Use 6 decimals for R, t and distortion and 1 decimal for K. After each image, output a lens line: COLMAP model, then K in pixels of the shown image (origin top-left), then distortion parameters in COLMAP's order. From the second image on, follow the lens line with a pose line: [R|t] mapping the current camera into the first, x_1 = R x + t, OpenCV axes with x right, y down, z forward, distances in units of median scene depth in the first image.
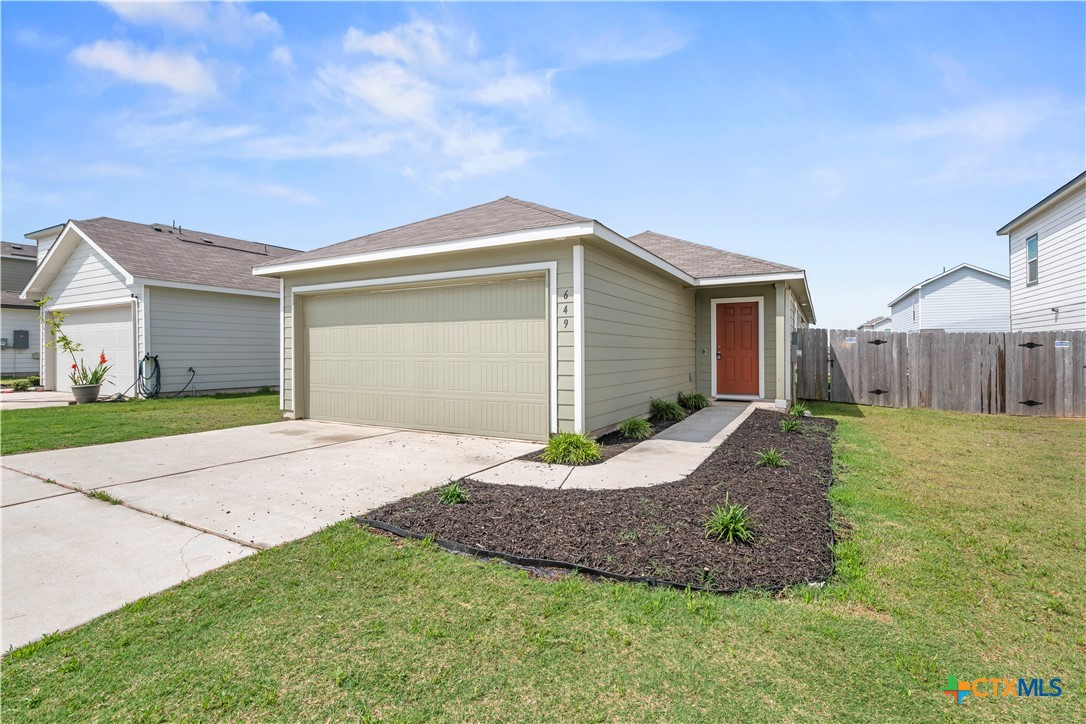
lens RADIAL K [[502.4, 0, 547.1], [0, 502.4, 356.8], [0, 0, 1]] dist [0.004520, 0.000367]
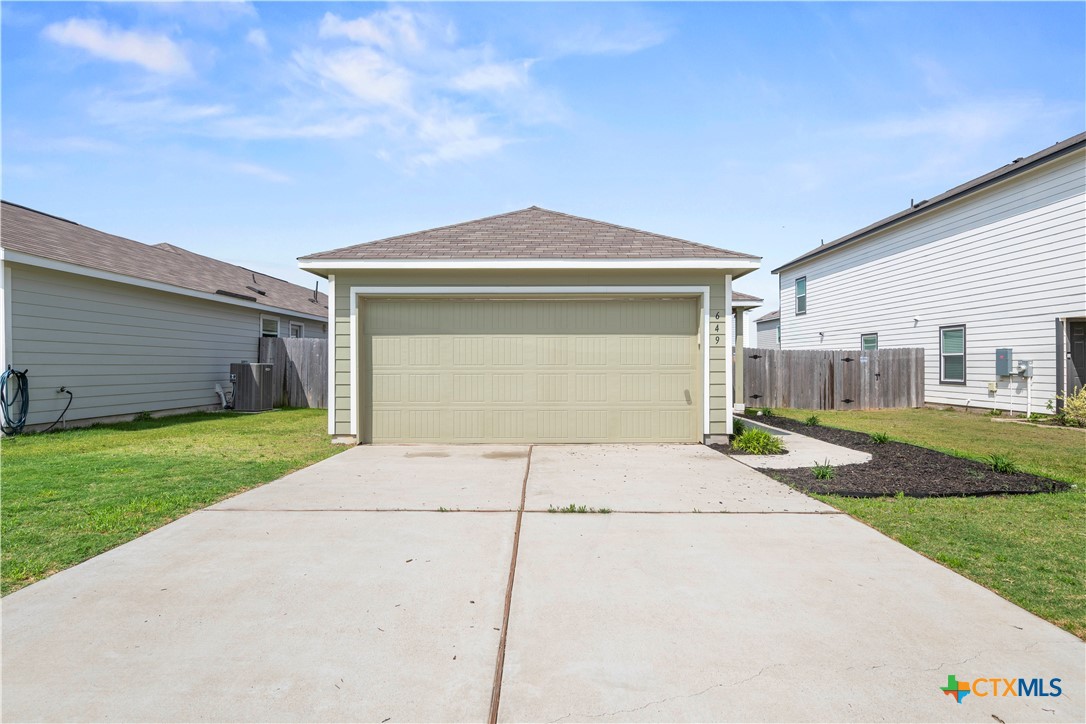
lens RADIAL K [[562.7, 0, 546.7], [0, 562.7, 362.9], [0, 0, 1]] dist [-0.001577, 0.001105]
pose [[0.880521, 0.001563, 0.474005, -0.504512], [0.004841, 0.999913, -0.012290, 0.000747], [-0.473983, 0.013116, 0.880436, 0.016312]]
